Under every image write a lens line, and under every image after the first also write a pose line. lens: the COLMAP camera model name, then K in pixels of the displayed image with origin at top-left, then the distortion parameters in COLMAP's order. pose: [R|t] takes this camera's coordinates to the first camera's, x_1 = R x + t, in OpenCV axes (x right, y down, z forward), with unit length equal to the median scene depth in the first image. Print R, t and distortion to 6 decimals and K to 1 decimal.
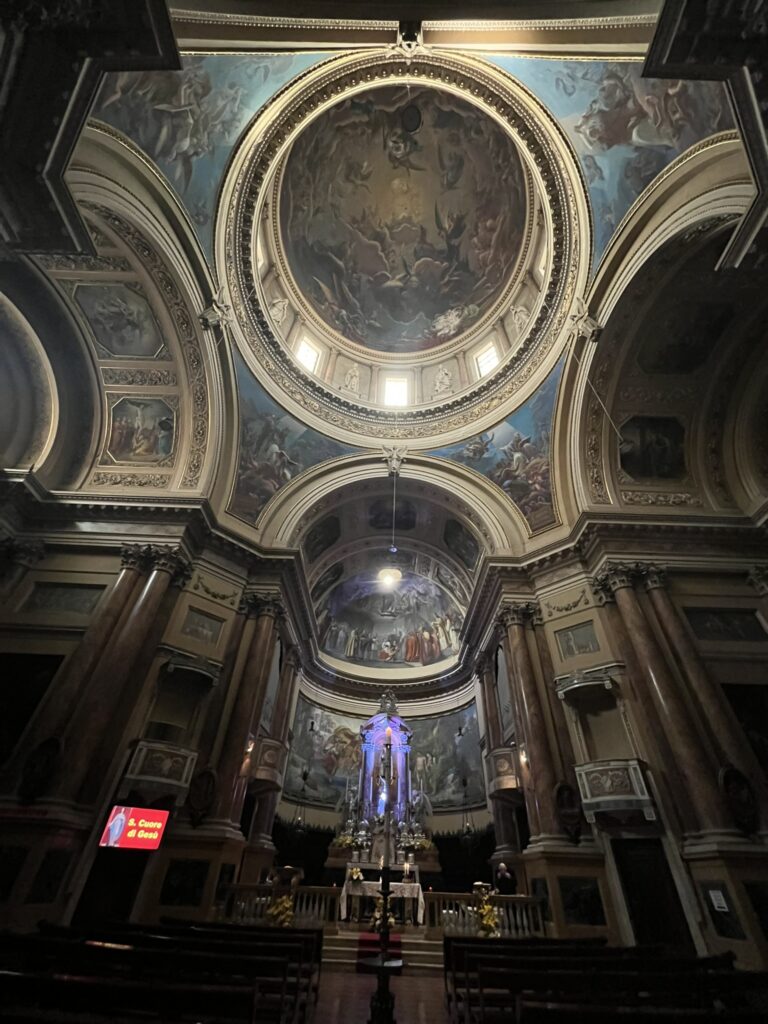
lens RADIAL K [[415.1, 0, 381.7], [0, 415.1, 506.8], [0, 0, 1]] dist [-0.006371, 0.002191]
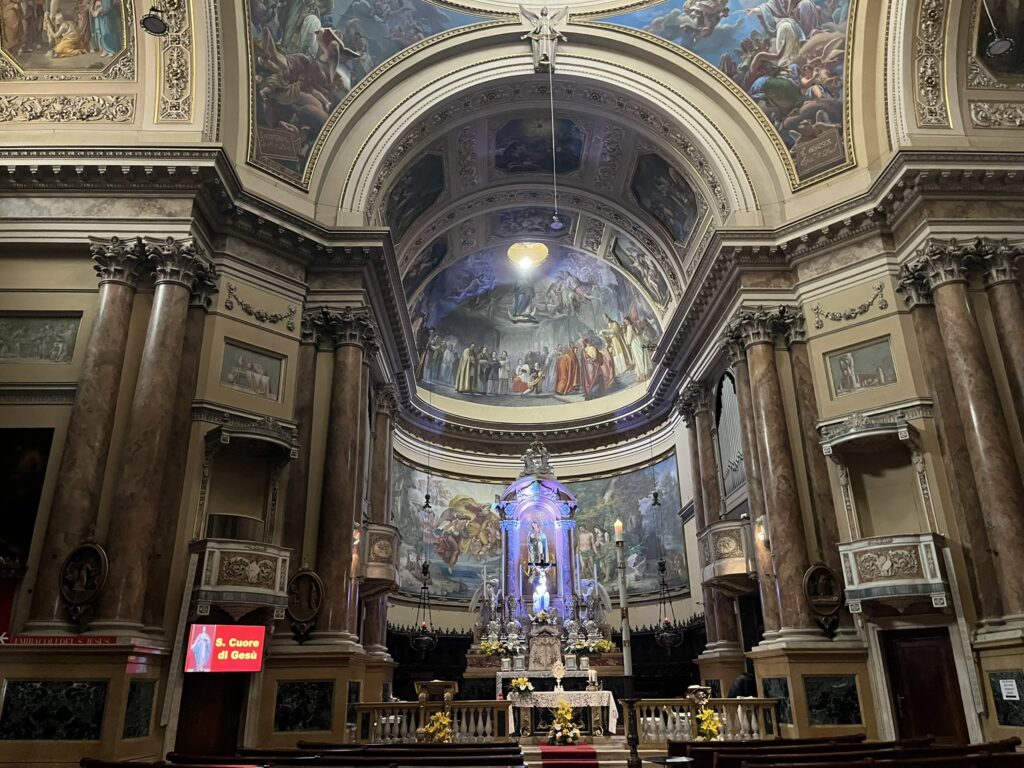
lens RADIAL K [[772.9, 0, 501.8], [0, 772.9, 383.1], [0, 0, 1]] dist [0.045708, -0.056382]
pose [[0.998962, -0.039959, 0.021852, -0.093060], [0.029714, 0.935451, 0.352205, -0.082850], [-0.034515, -0.351190, 0.935668, -0.084974]]
